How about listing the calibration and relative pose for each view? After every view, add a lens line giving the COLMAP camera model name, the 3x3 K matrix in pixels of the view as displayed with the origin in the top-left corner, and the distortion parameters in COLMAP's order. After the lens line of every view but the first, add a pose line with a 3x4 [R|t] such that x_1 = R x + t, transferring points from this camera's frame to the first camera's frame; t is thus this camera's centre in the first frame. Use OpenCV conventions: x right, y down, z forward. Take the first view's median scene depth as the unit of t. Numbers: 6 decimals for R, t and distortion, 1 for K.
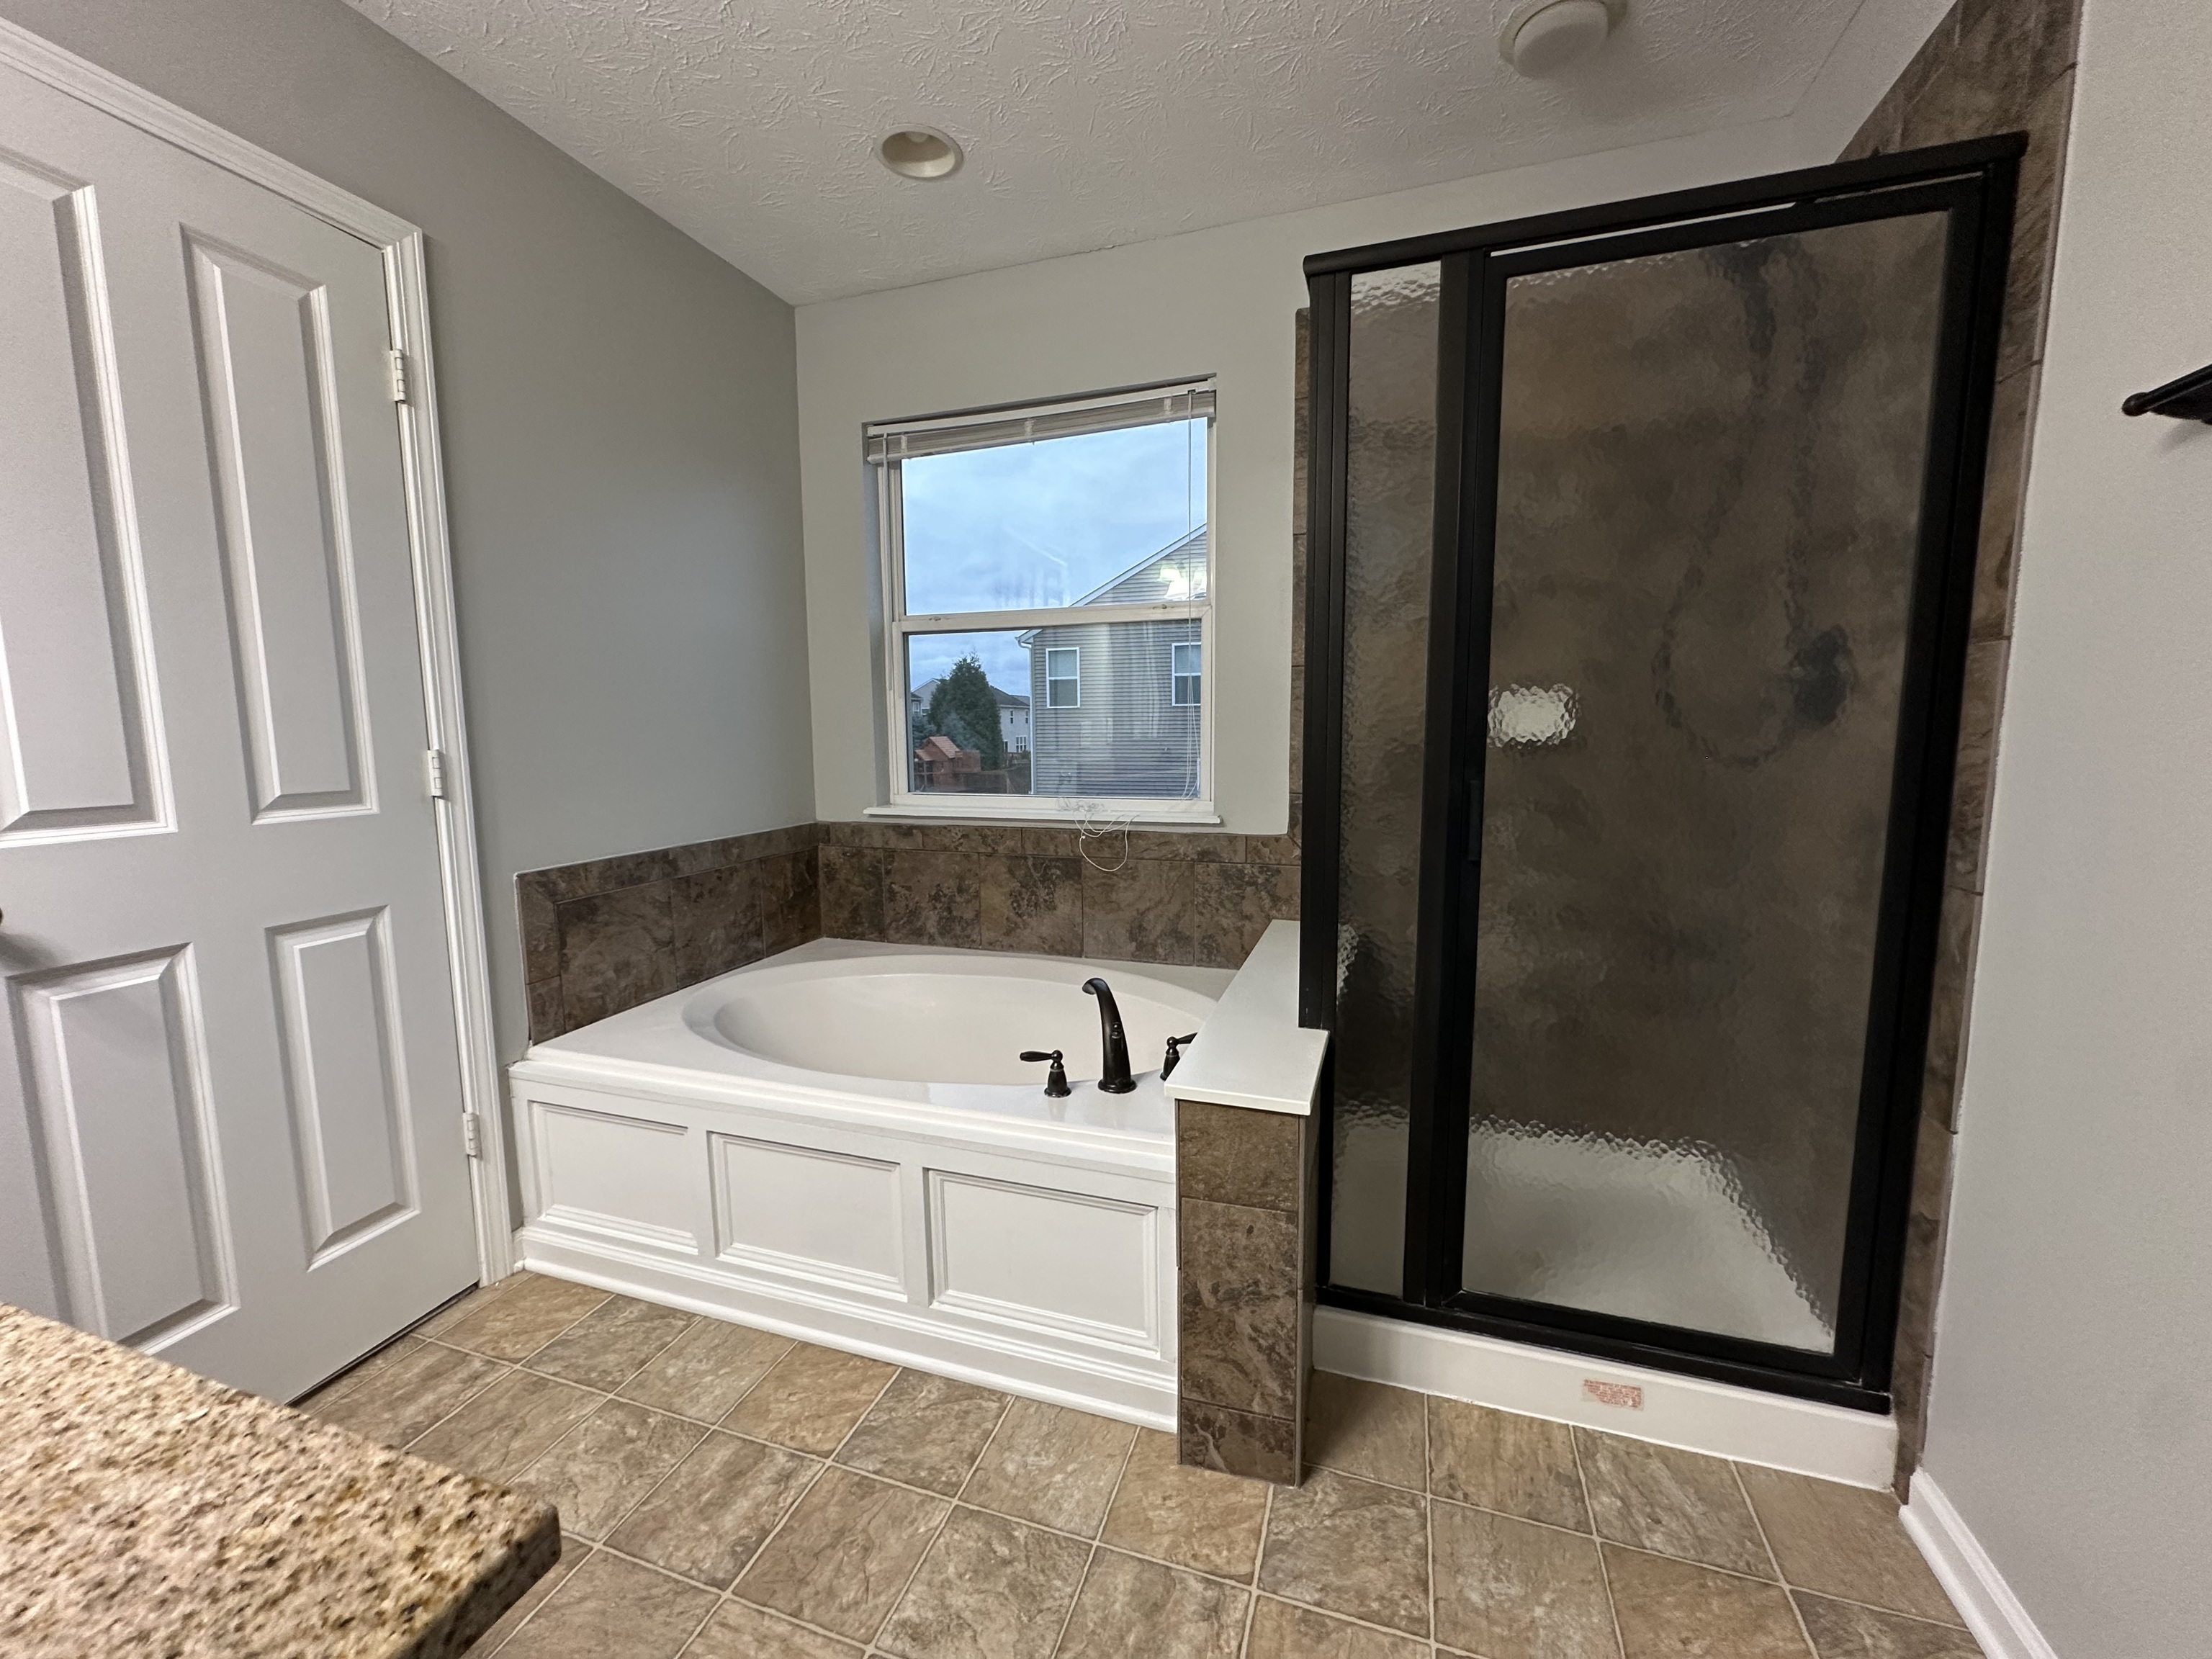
lens RADIAL K [[871.4, 0, 1106.0], [0, 871.4, 829.5], [0, 0, 1]] dist [0.000541, -0.000130]
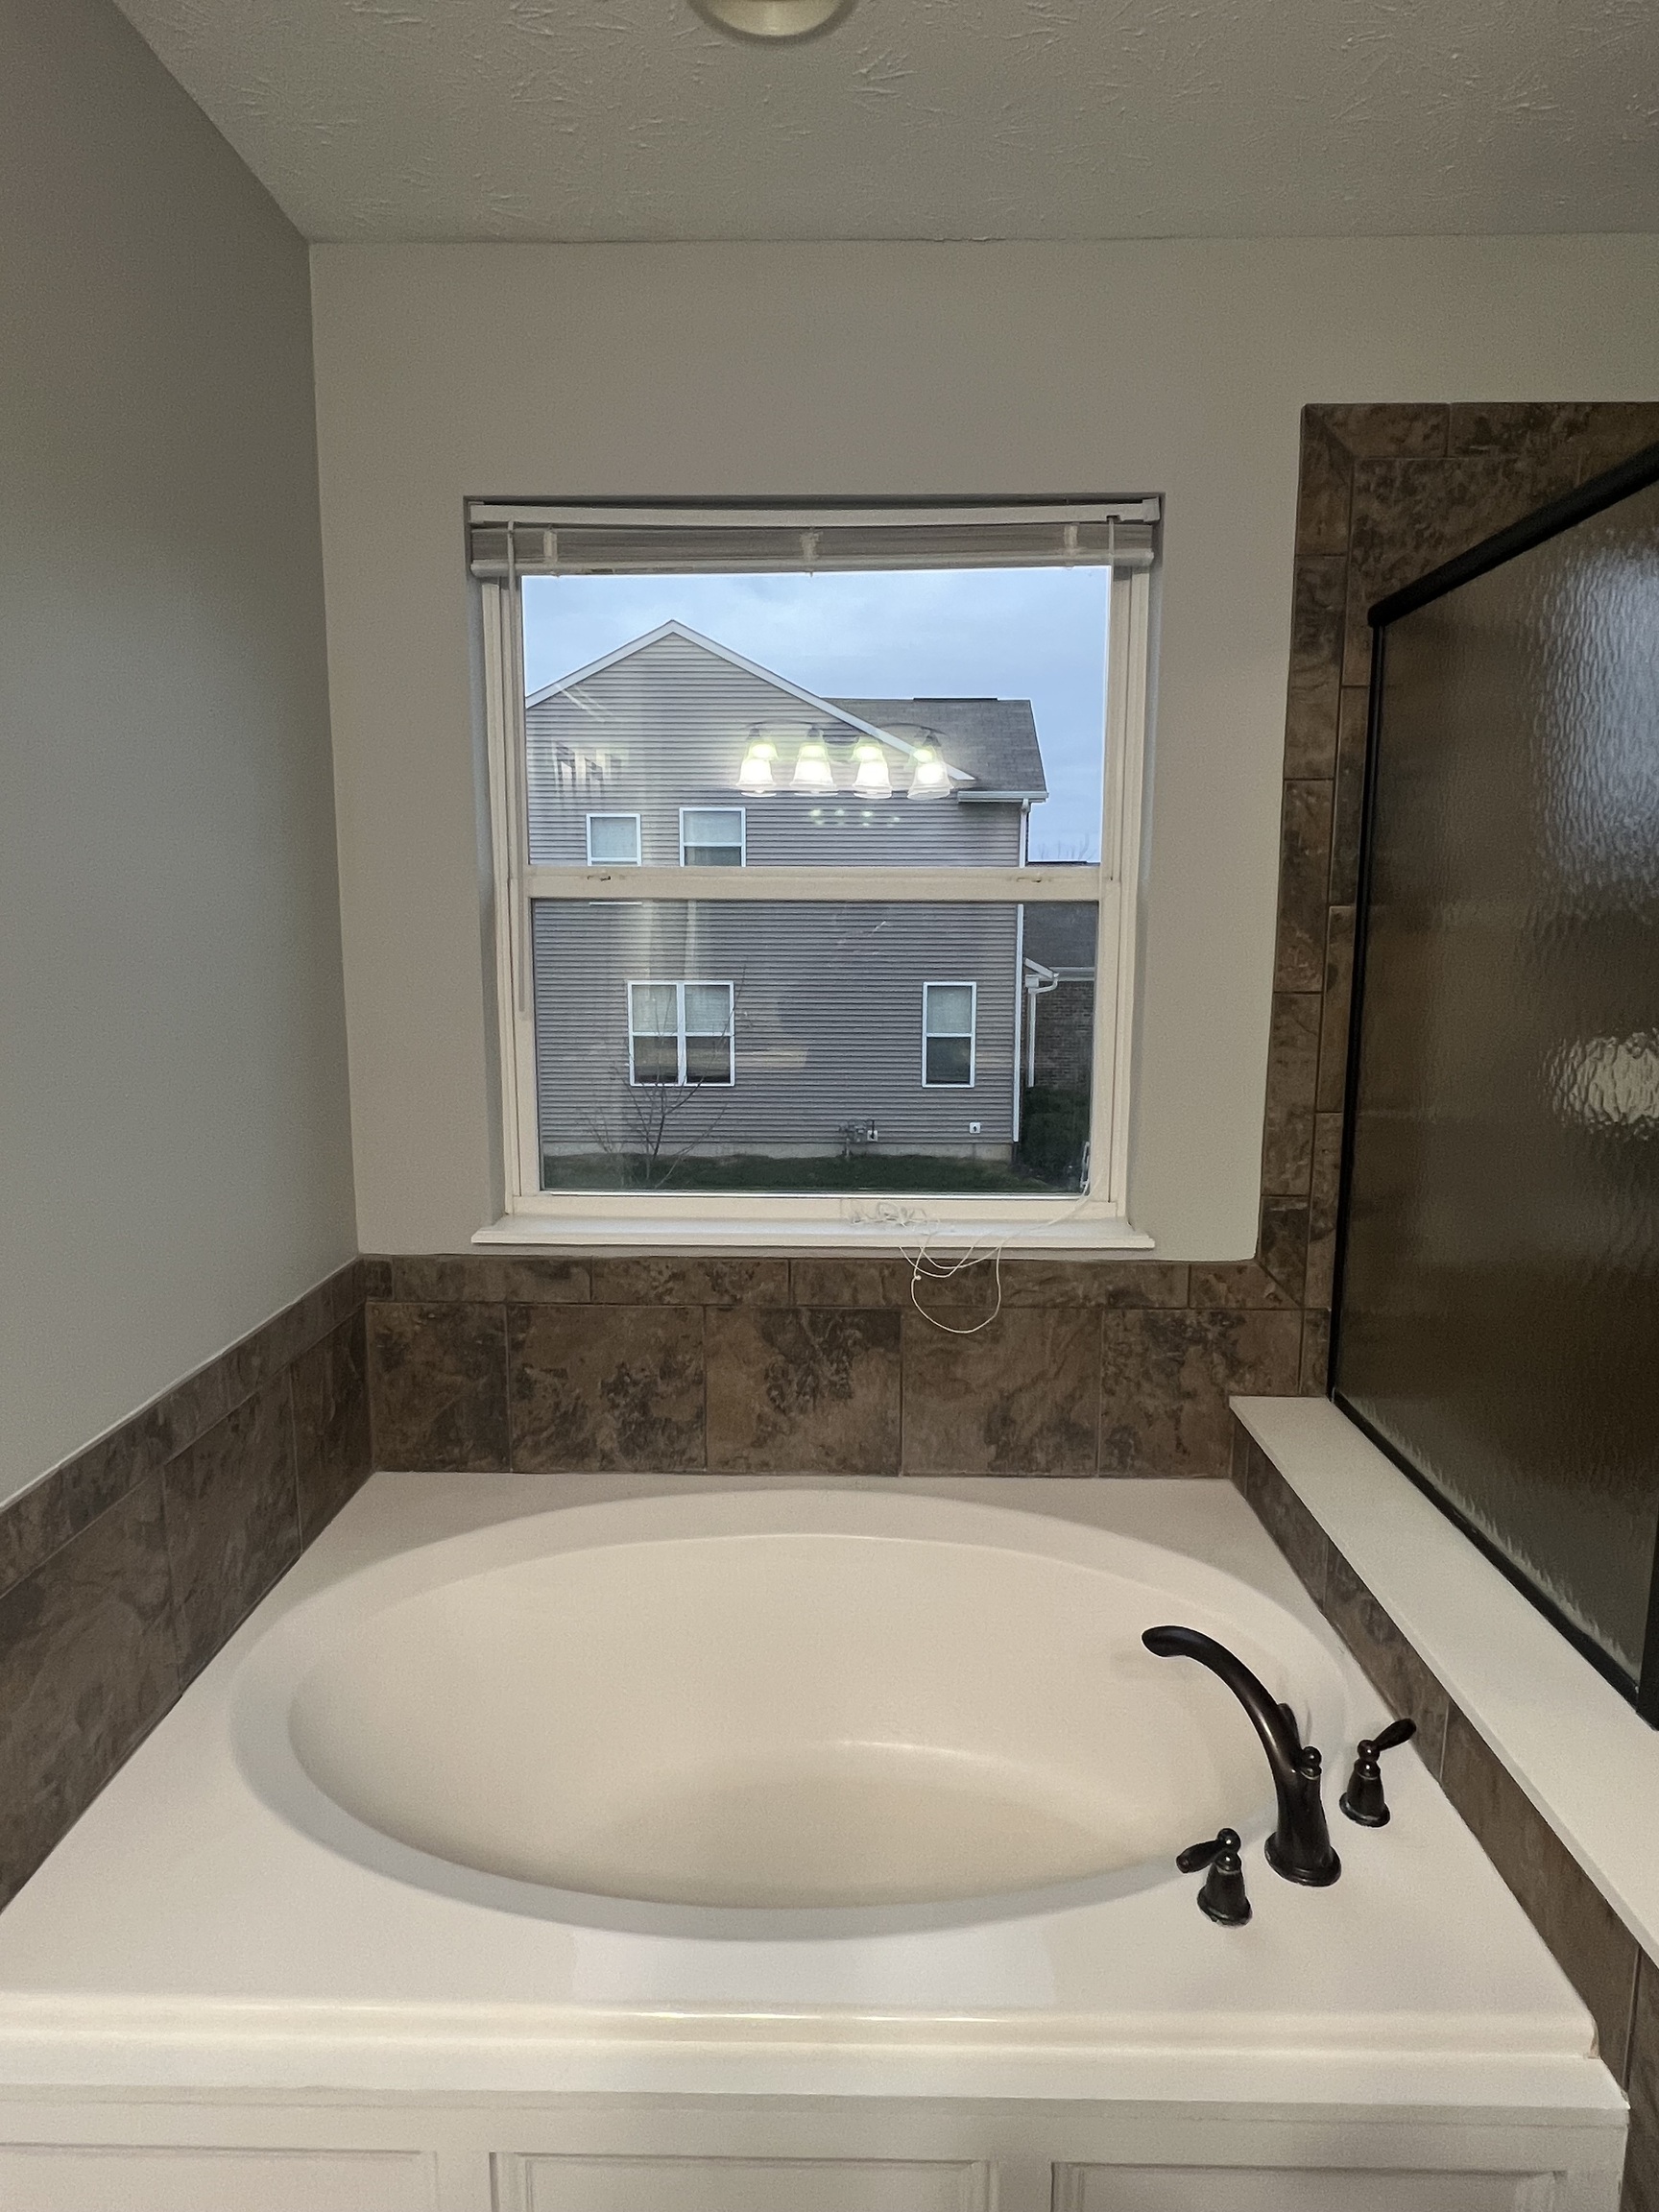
lens RADIAL K [[1187.6, 0, 829.5], [0, 1187.6, 1106.0], [0, 0, 1]] dist [-0.000580, -0.000823]
pose [[0.953396, -0.031275, 0.300097, -0.300275], [0.023834, 0.999312, 0.028427, -0.122811], [-0.300780, -0.019950, 0.953485, 0.262545]]
